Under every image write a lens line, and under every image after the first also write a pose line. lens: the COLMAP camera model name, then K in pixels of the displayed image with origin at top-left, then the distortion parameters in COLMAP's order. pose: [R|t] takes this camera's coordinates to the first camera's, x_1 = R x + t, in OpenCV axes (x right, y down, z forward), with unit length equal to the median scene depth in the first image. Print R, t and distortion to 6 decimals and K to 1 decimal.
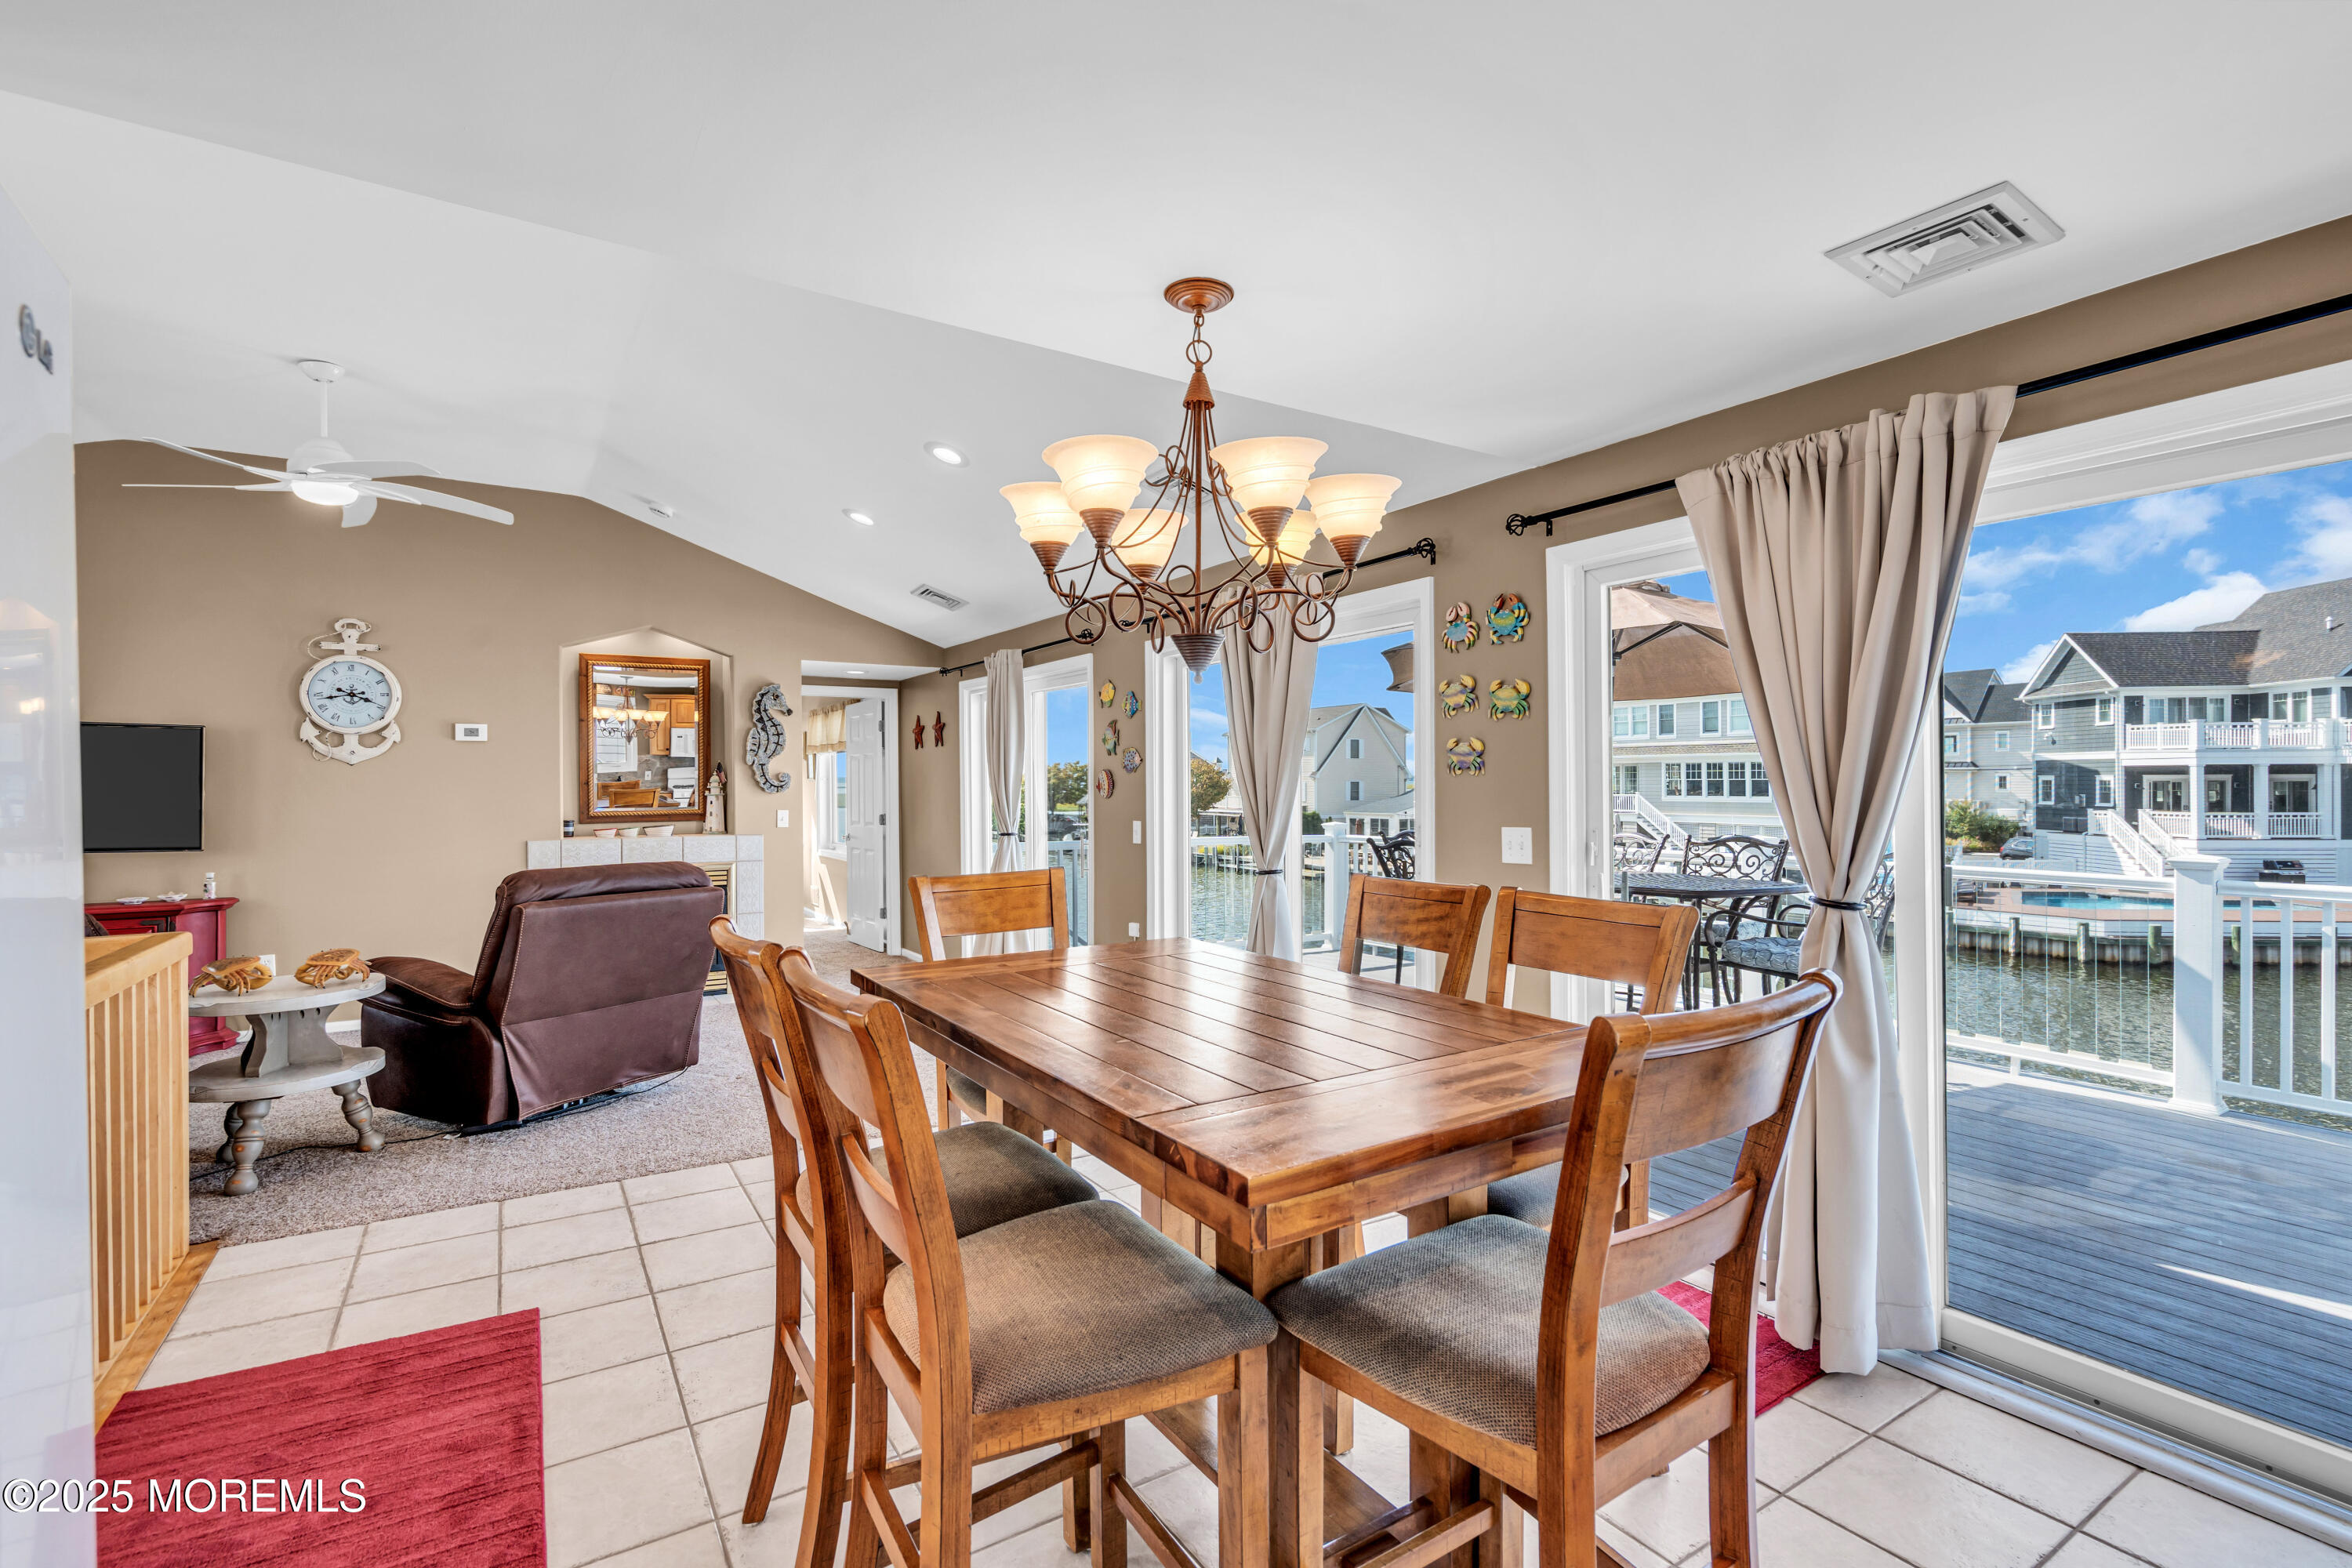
lens RADIAL K [[1068.5, 0, 1195.3], [0, 1068.5, 783.9], [0, 0, 1]] dist [-0.004104, 0.001825]
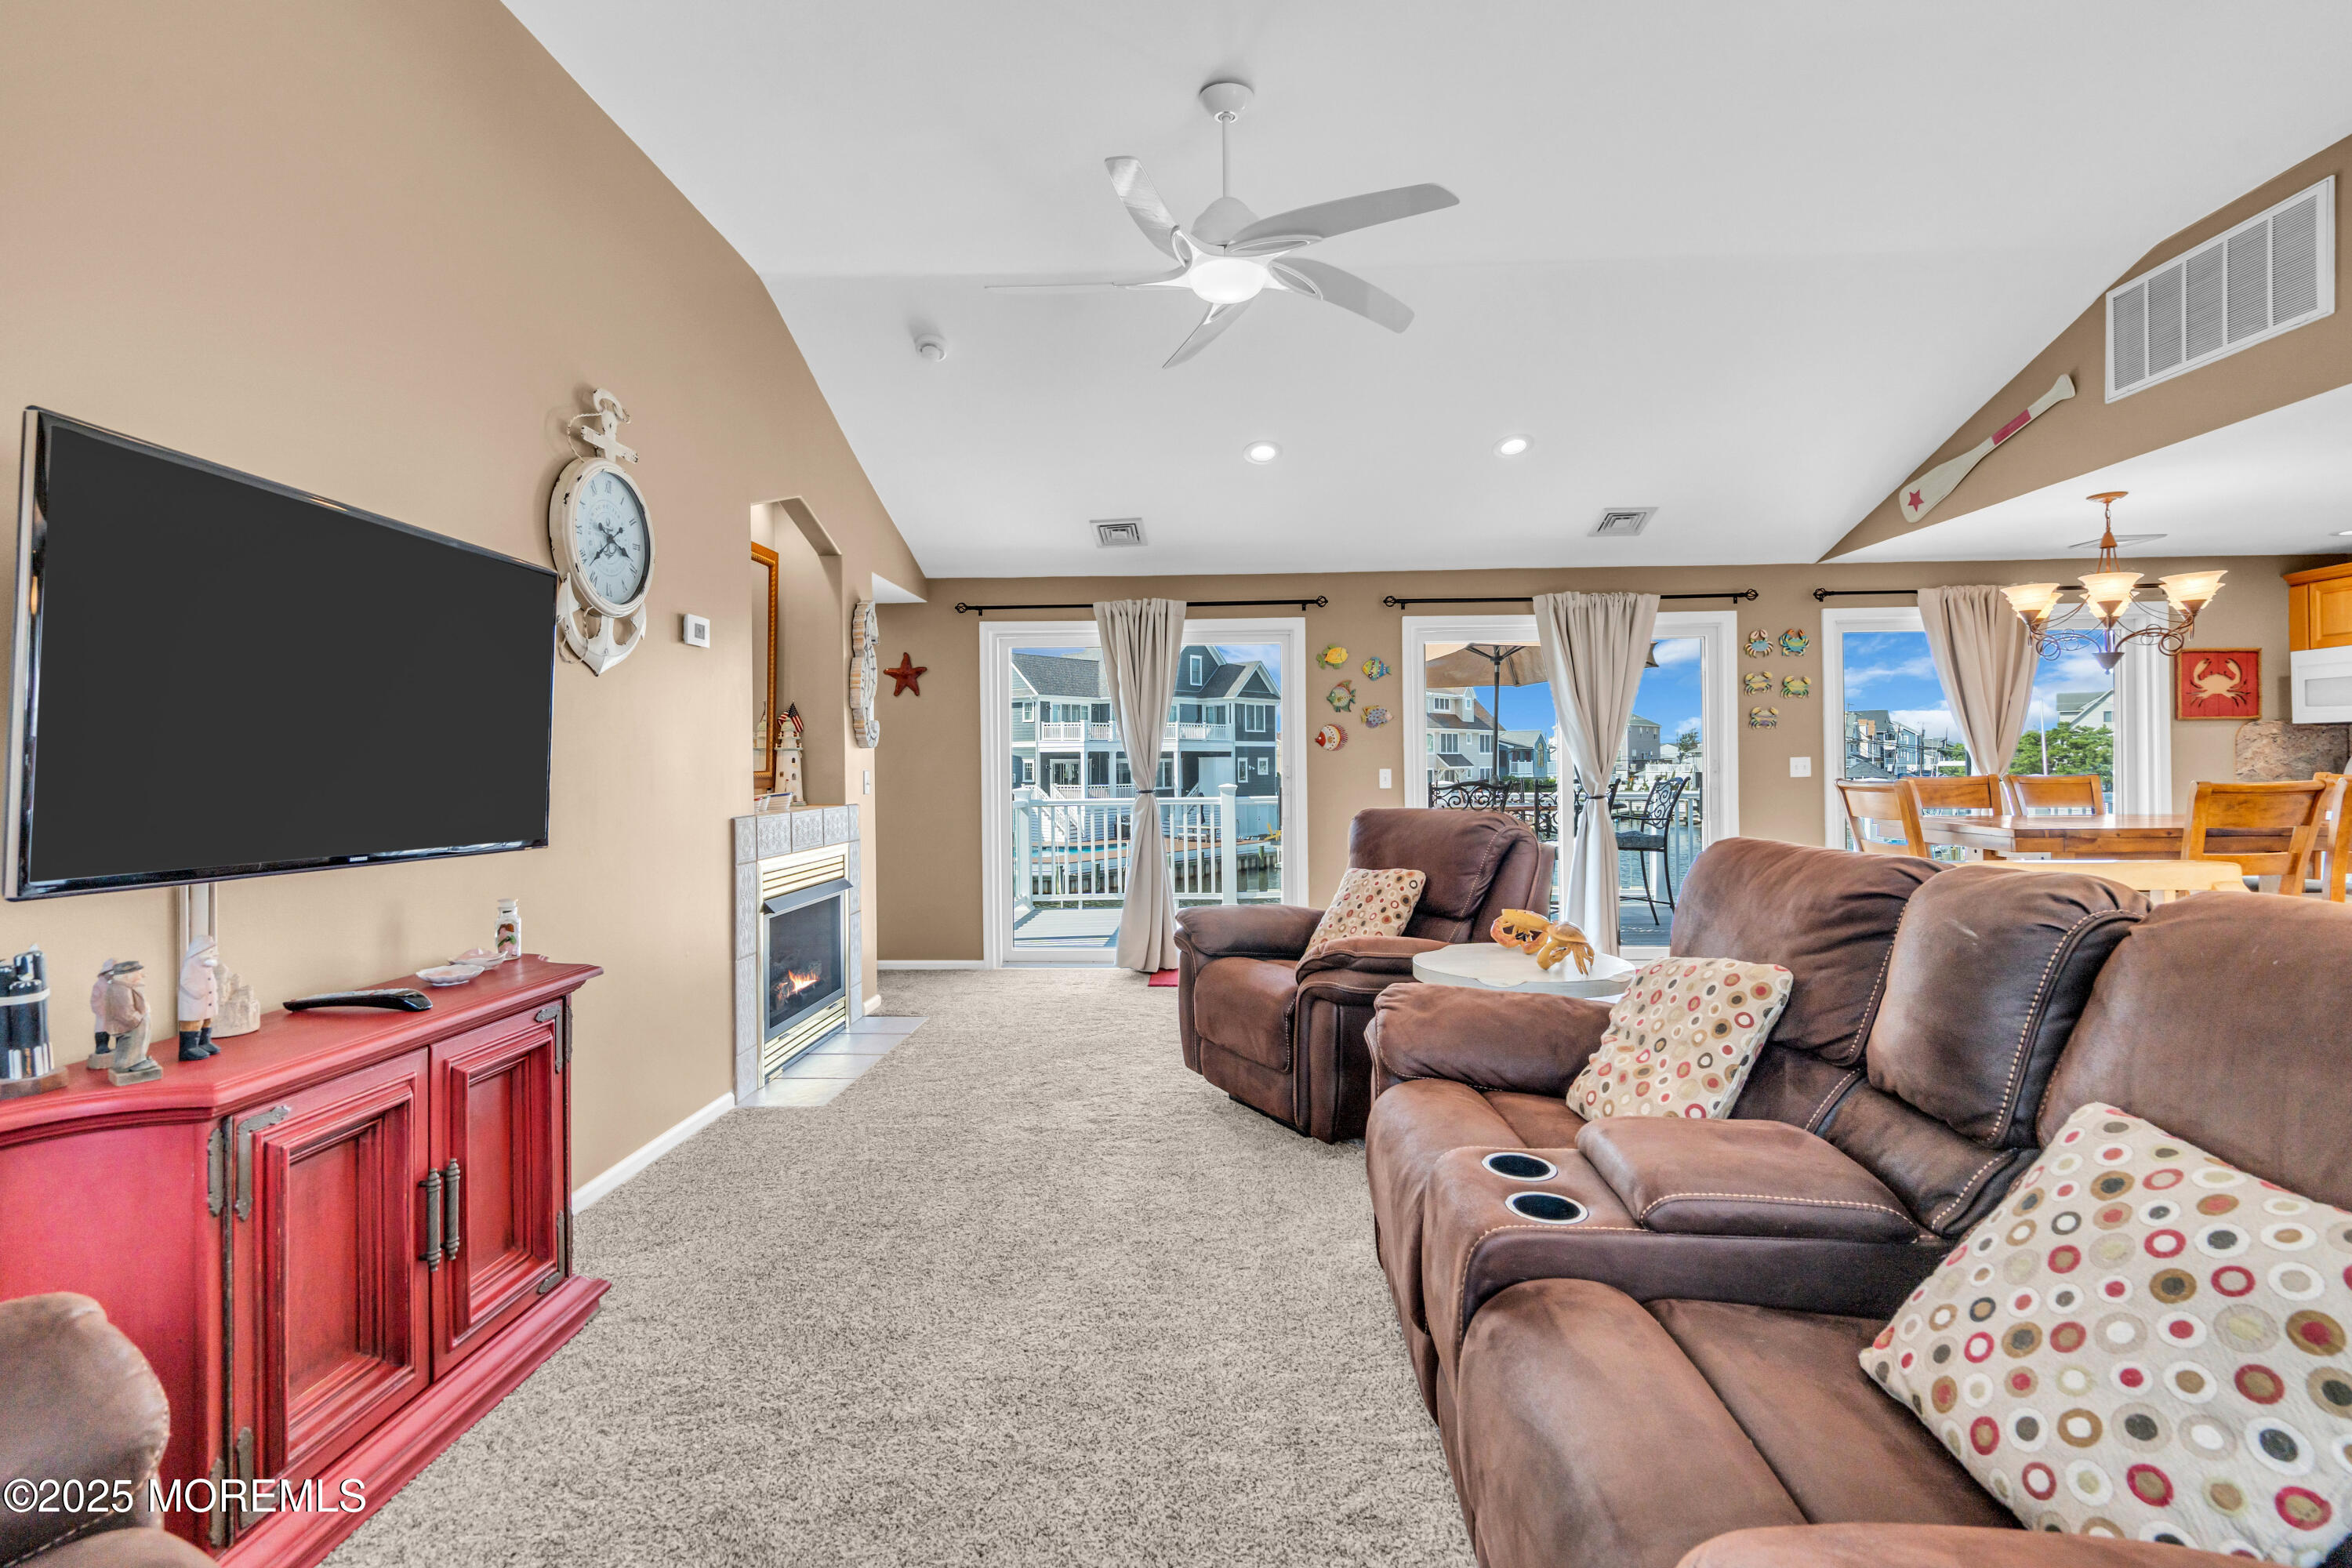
lens RADIAL K [[1068.5, 0, 1175.1], [0, 1068.5, 760.3], [0, 0, 1]] dist [-0.004104, 0.001825]
pose [[0.572465, 0.000381, 0.819929, -0.212984], [0.009268, 0.999933, -0.006935, 0.005731], [-0.819877, 0.011569, 0.572423, 0.098248]]
